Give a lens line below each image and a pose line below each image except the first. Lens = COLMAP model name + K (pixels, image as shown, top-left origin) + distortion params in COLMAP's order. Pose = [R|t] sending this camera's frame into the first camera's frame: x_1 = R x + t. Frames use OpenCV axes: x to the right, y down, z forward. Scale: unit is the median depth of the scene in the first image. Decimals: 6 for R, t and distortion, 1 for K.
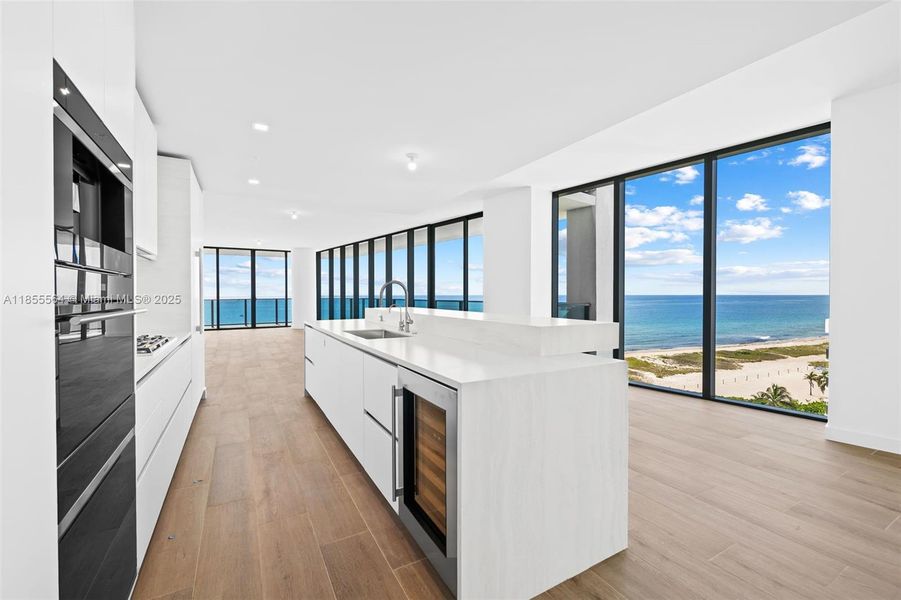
lens RADIAL K [[382.3, 0, 453.7], [0, 382.3, 300.3], [0, 0, 1]] dist [-0.006868, -0.002426]
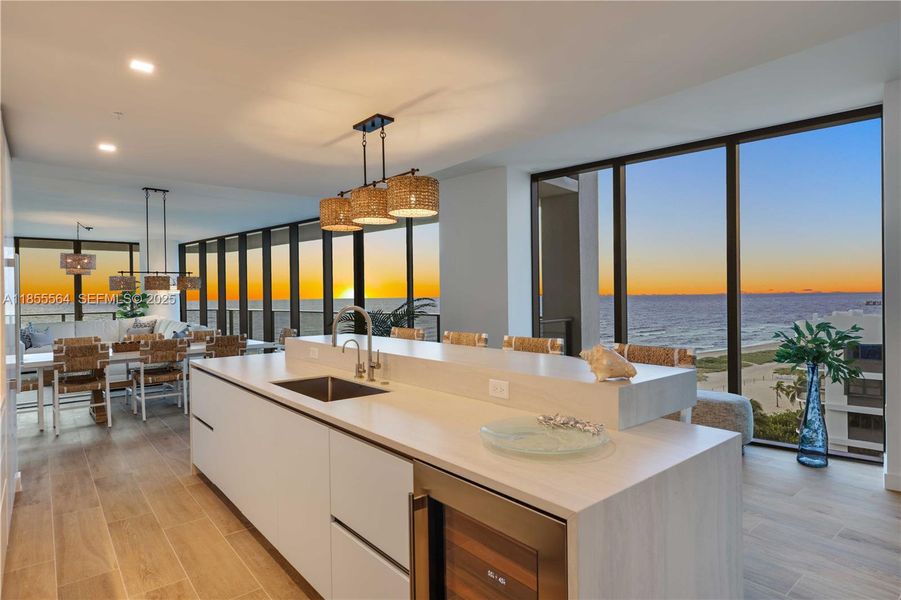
lens RADIAL K [[494.4, 0, 449.5], [0, 494.4, 297.4], [0, 0, 1]] dist [-0.009080, 0.001688]
pose [[0.984483, -0.013122, 0.174986, -0.076016], [0.015543, 0.999801, -0.012470, -0.028536], [-0.174788, 0.014996, 0.984492, 0.061283]]
